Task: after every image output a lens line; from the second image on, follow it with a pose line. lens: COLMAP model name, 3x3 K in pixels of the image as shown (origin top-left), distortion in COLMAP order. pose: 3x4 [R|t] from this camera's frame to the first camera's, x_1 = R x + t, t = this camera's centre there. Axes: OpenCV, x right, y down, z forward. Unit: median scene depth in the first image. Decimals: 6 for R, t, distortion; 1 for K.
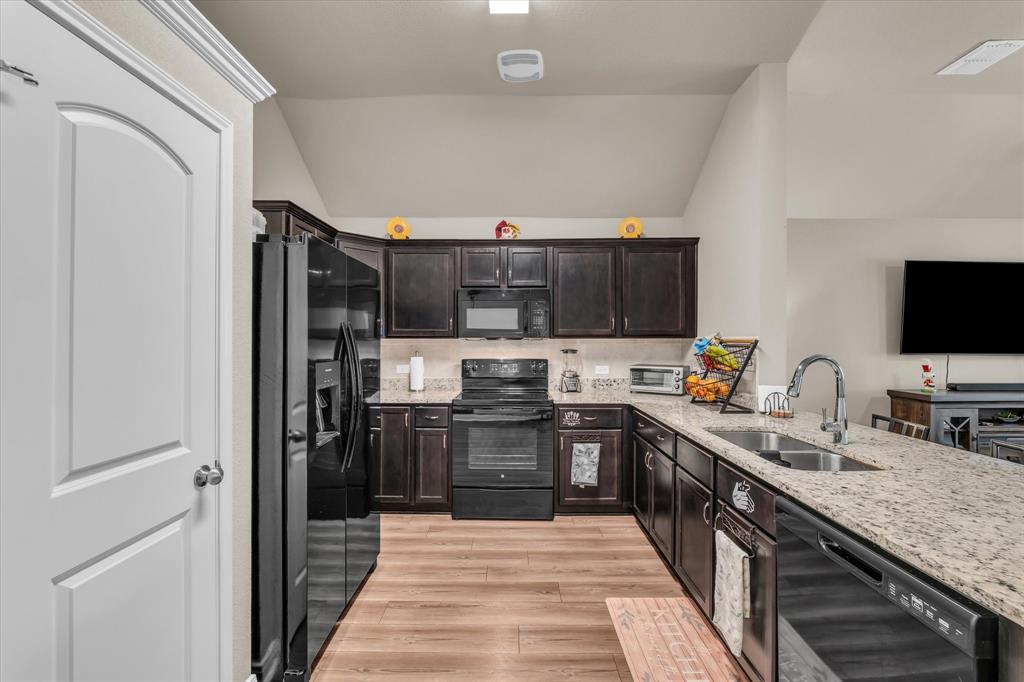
lens RADIAL K [[422.2, 0, 507.2], [0, 422.2, 340.0], [0, 0, 1]] dist [-0.013244, 0.000464]
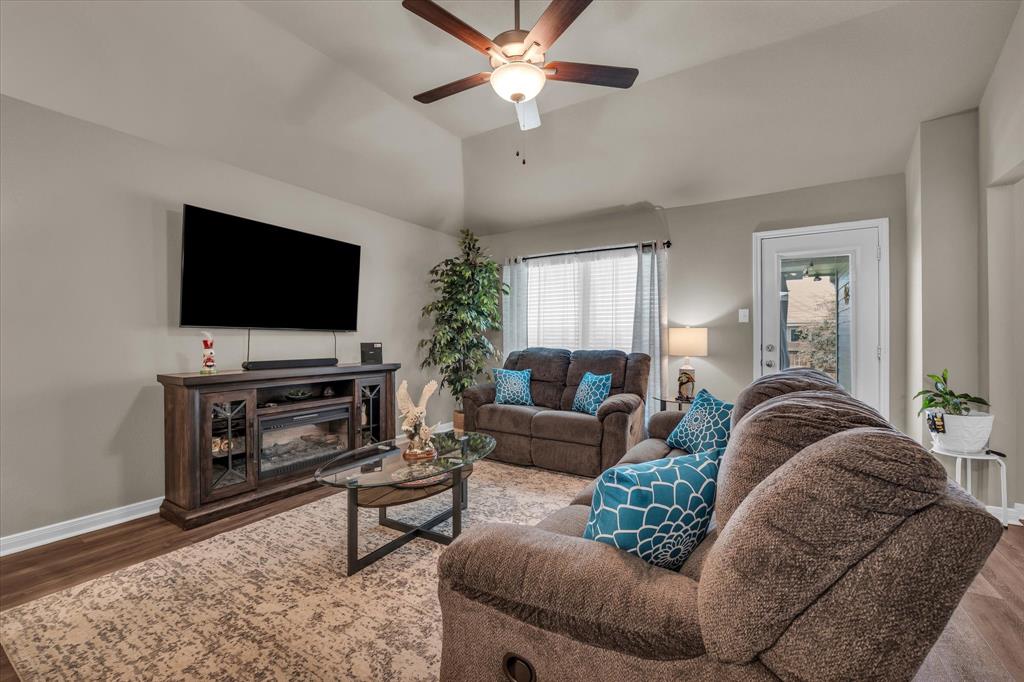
lens RADIAL K [[422.2, 0, 507.2], [0, 422.2, 340.0], [0, 0, 1]] dist [-0.013244, 0.000464]
pose [[0.521910, -0.000825, 0.853000, 0.697679], [0.000408, 1.000000, 0.000718, 0.066764], [-0.853000, -0.000027, 0.521910, 0.108510]]
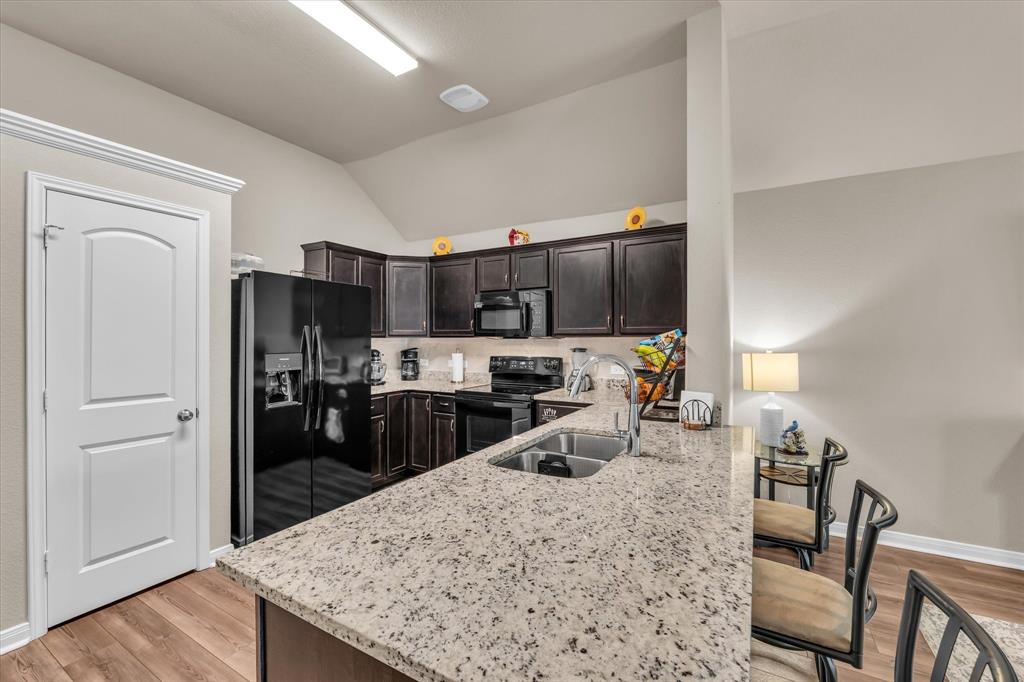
lens RADIAL K [[422.2, 0, 507.2], [0, 422.2, 340.0], [0, 0, 1]] dist [-0.013244, 0.000464]
pose [[0.869580, -0.000565, -0.493793, 0.573850], [0.001599, 0.999997, 0.001672, 0.001127], [0.493790, -0.002244, 0.869578, 0.053194]]
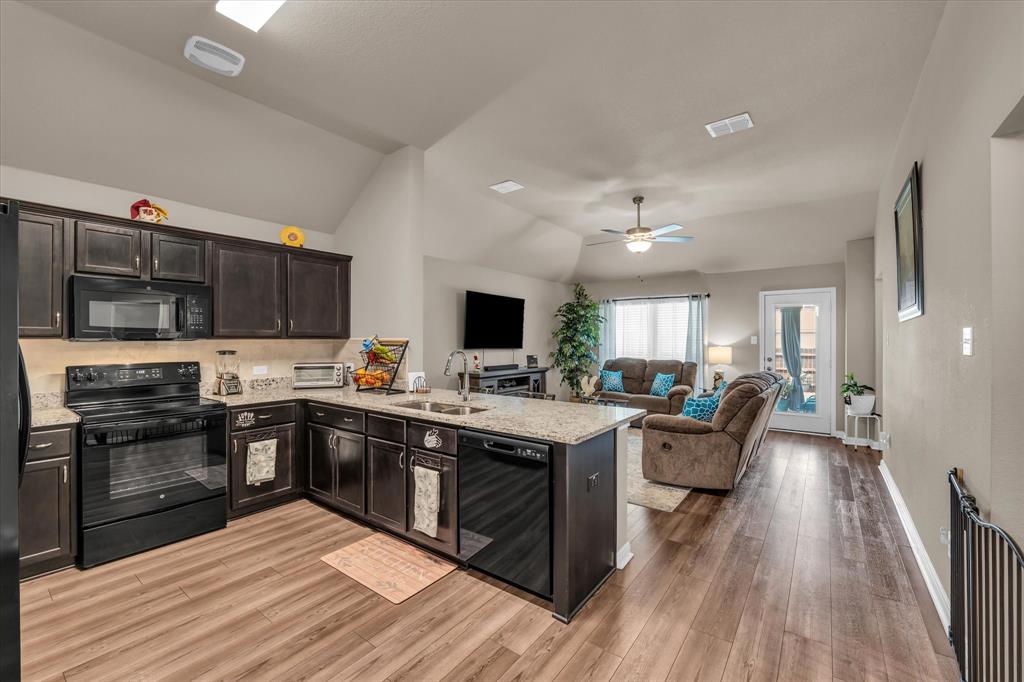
lens RADIAL K [[422.2, 0, 507.2], [0, 422.2, 340.0], [0, 0, 1]] dist [-0.013244, 0.000464]
pose [[0.594394, 0.000870, 0.804174, -0.279666], [-0.000051, 0.999999, -0.001044, -0.000787], [-0.804174, 0.000579, 0.594394, -0.090782]]
